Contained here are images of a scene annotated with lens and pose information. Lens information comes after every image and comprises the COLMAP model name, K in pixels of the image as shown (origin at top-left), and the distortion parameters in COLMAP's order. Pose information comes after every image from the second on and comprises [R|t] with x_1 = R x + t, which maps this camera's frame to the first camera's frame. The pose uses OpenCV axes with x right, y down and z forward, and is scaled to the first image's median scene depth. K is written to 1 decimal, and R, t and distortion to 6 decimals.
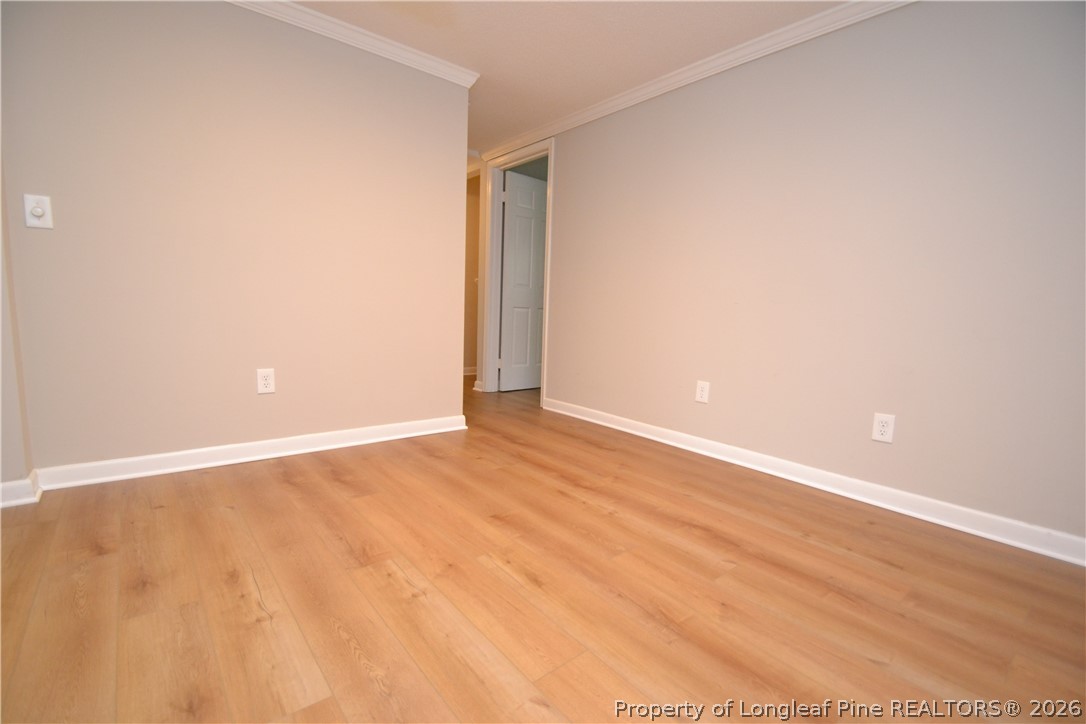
lens RADIAL K [[475.6, 0, 533.3], [0, 475.6, 380.4], [0, 0, 1]] dist [0.009729, -0.013287]
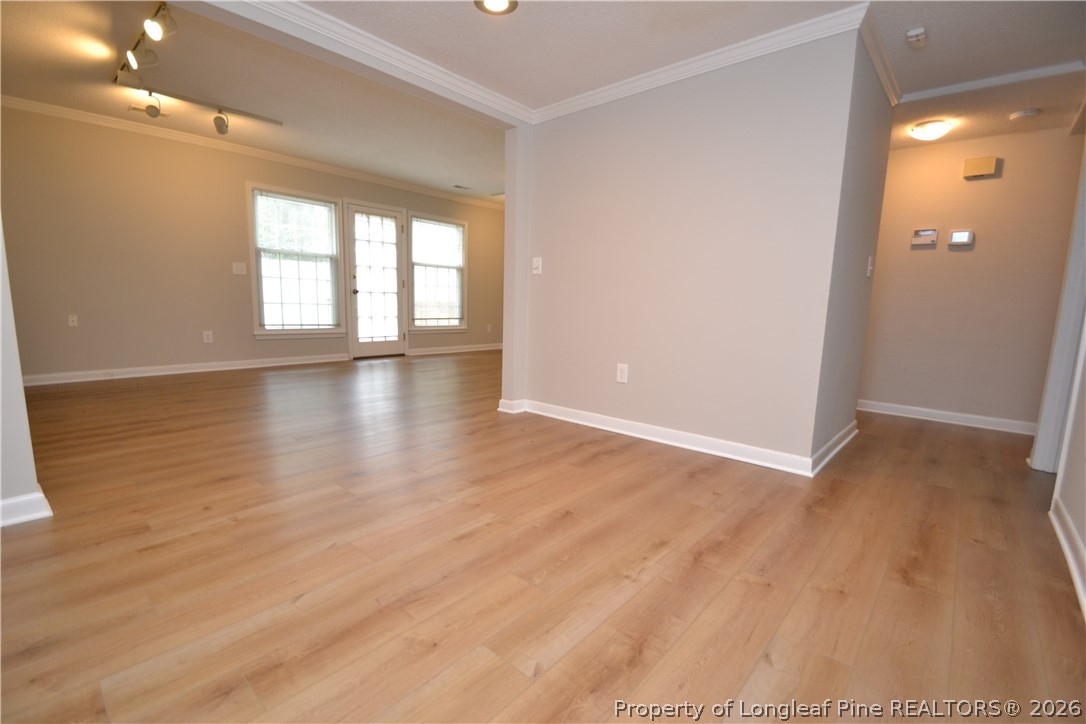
lens RADIAL K [[485.4, 0, 531.1], [0, 485.4, 372.0], [0, 0, 1]] dist [0.013202, -0.017329]
pose [[0.149334, 0.104777, -0.983220, 0.939073], [-0.167894, 0.982617, 0.079212, -0.086292], [0.974428, 0.153248, 0.164330, 0.720087]]
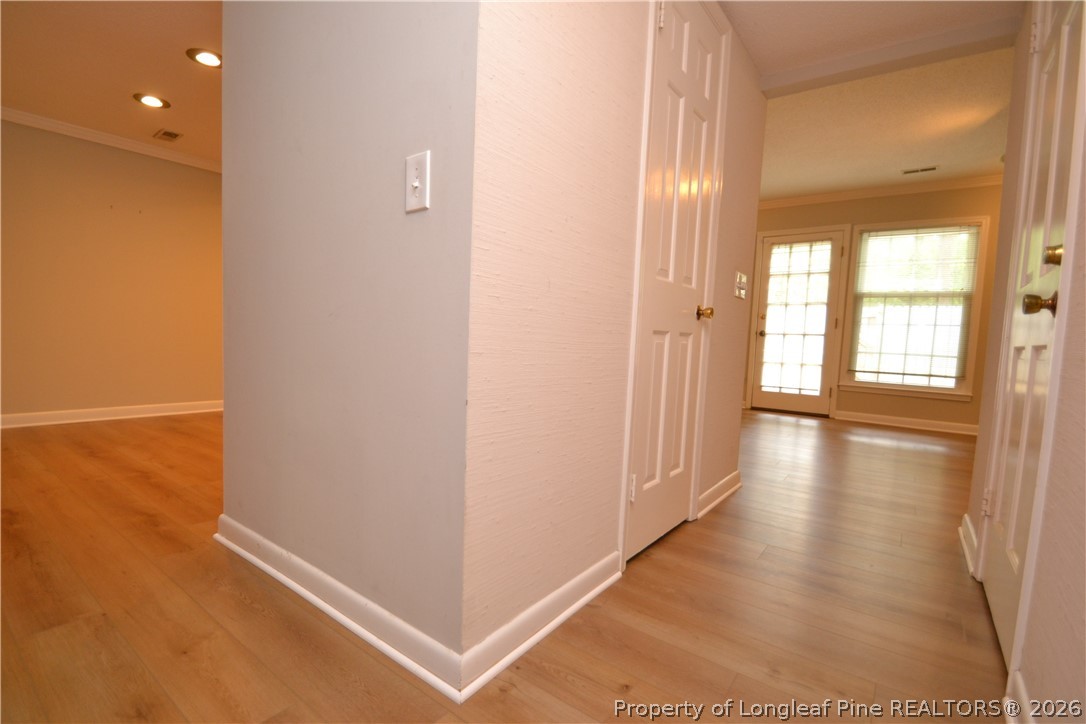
lens RADIAL K [[500.0, 0, 527.8], [0, 500.0, 372.3], [0, 0, 1]] dist [-0.009723, -0.000647]
pose [[-0.969980, -0.060294, -0.235593, -0.603361], [-0.111678, 0.971022, 0.211291, -0.438459], [0.216027, 0.231259, -0.948605, 2.773037]]
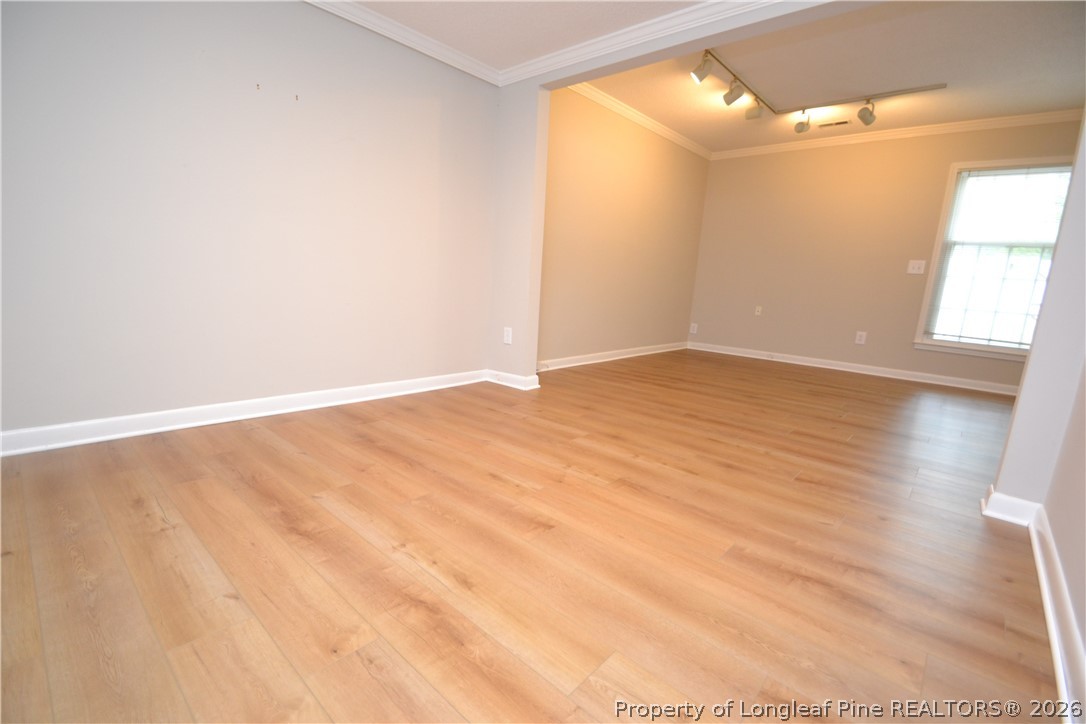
lens RADIAL K [[475.6, 0, 533.3], [0, 475.6, 380.4], [0, 0, 1]] dist [0.009729, -0.013287]
pose [[-0.985145, -0.063248, -0.159651, 0.104500], [-0.116328, 0.929683, 0.349511, -0.264498], [0.126319, 0.362891, -0.923230, 1.742305]]
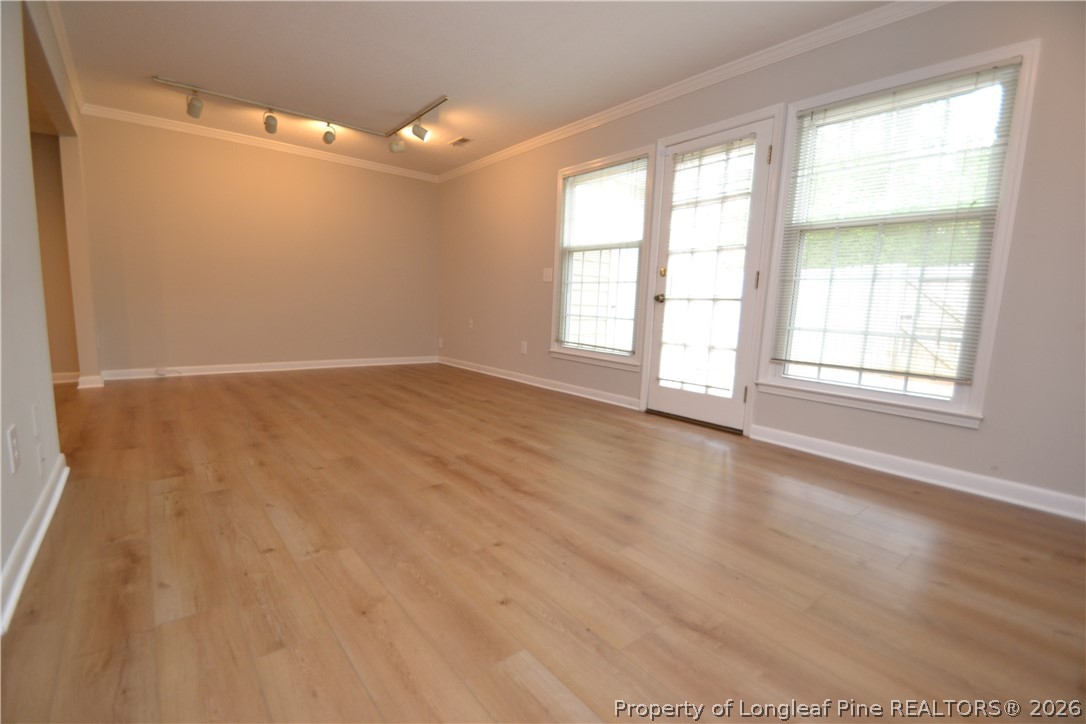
lens RADIAL K [[485.4, 0, 531.1], [0, 485.4, 372.0], [0, 0, 1]] dist [0.013202, -0.017329]
pose [[-0.996844, -0.079376, 0.000774, -2.313776], [-0.075820, 0.954982, 0.286813, -0.419735], [-0.023505, 0.285849, -0.957986, 2.043522]]
